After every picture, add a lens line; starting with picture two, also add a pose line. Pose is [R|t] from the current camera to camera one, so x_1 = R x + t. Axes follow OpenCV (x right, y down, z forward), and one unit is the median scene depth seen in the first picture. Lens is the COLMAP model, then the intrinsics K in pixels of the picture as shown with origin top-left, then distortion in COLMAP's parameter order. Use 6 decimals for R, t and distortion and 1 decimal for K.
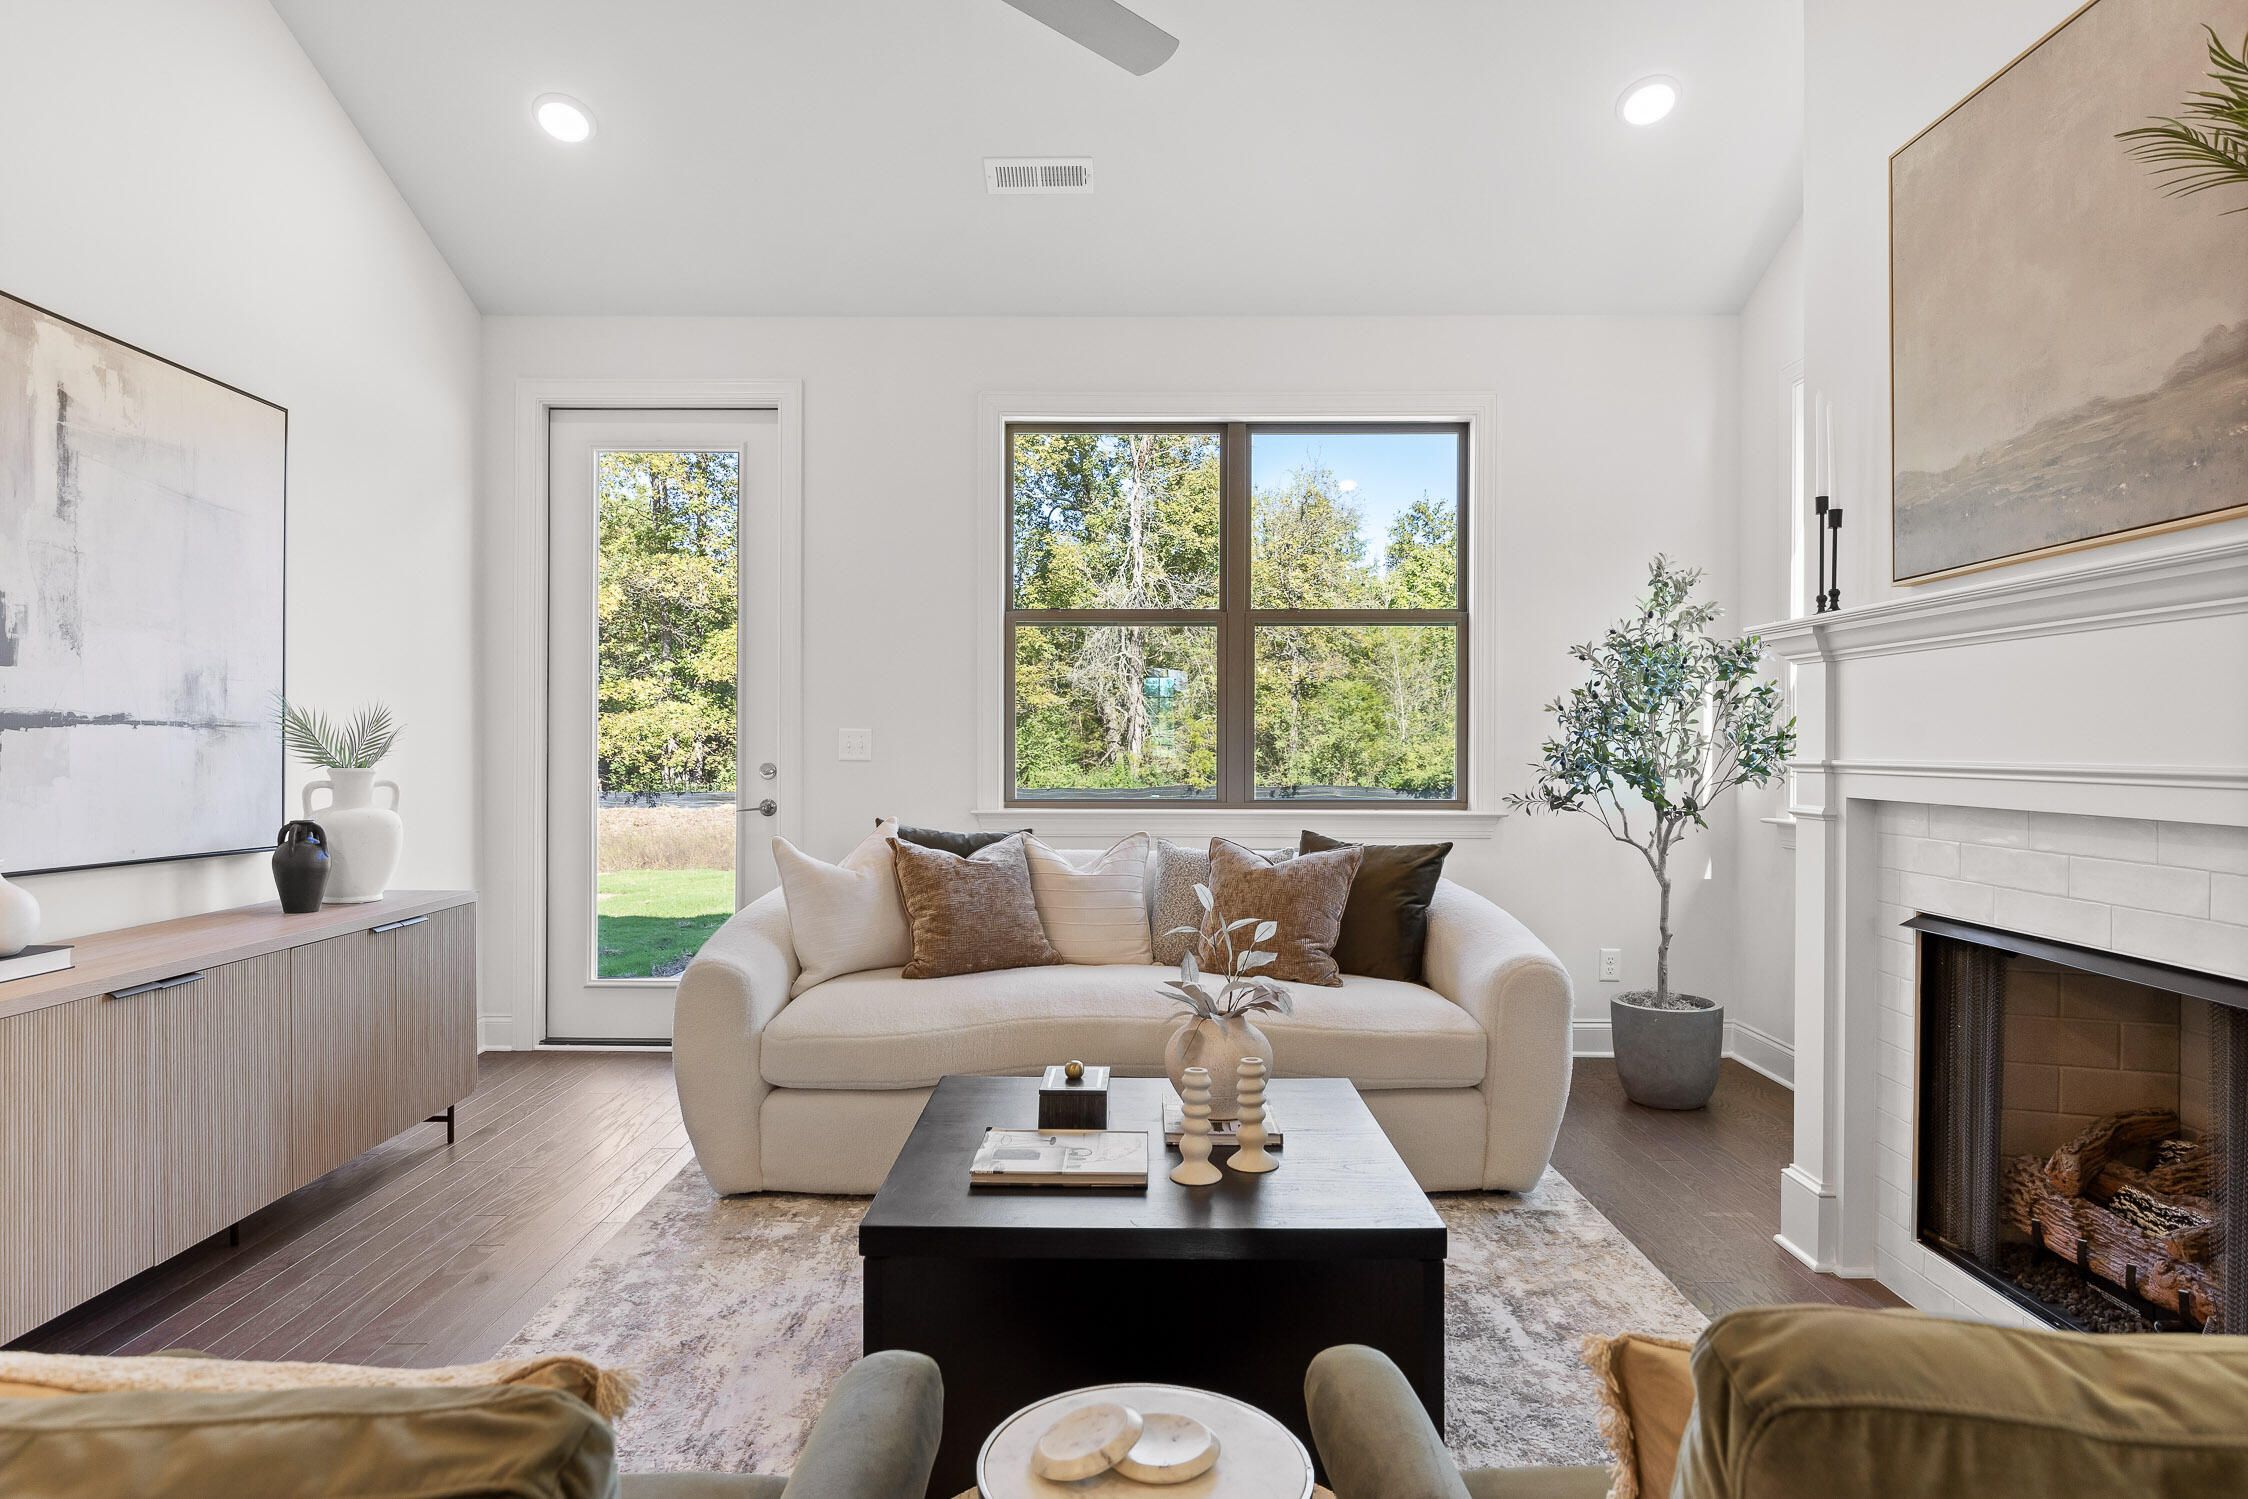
lens RADIAL K [[1330.9, 0, 1124.0], [0, 1330.9, 749.5], [0, 0, 1]] dist [0.022411, -0.032210]
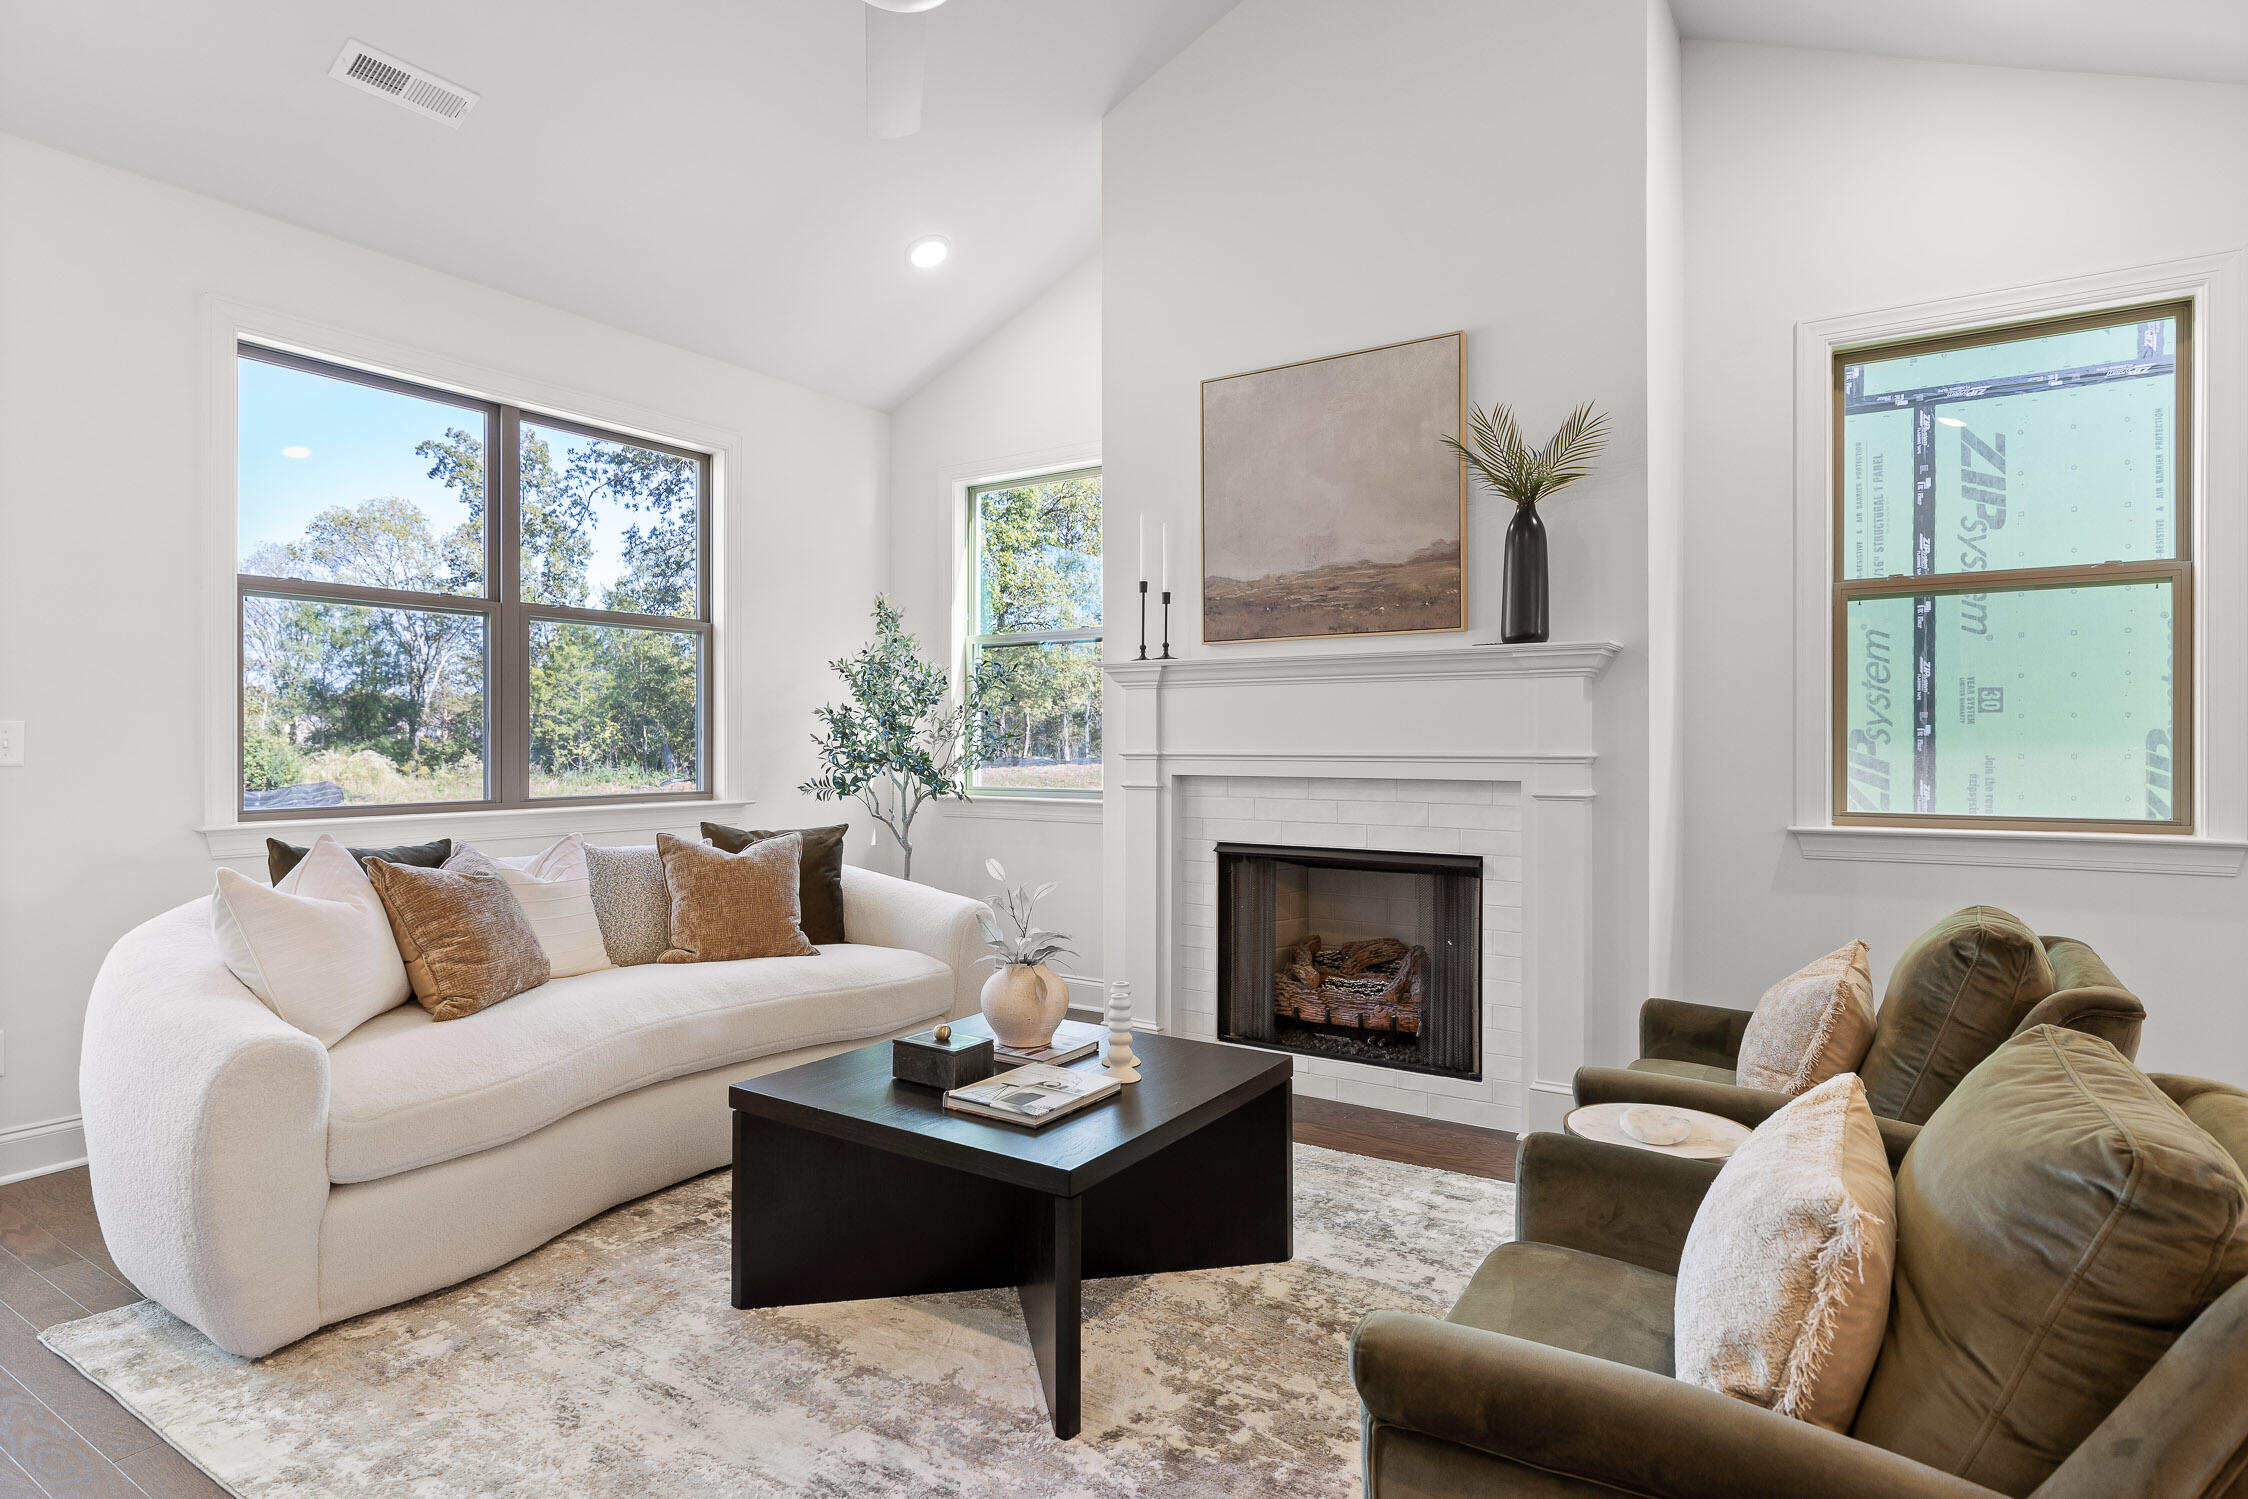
lens RADIAL K [[1205.6, 0, 1120.4], [0, 1205.6, 743.7], [0, 0, 1]] dist [-0.001268, -0.000976]
pose [[0.536499, -0.003367, 0.843894, -0.690851], [0.003744, 0.999992, 0.001610, -0.003466], [-0.843893, 0.002296, 0.536507, 0.279484]]
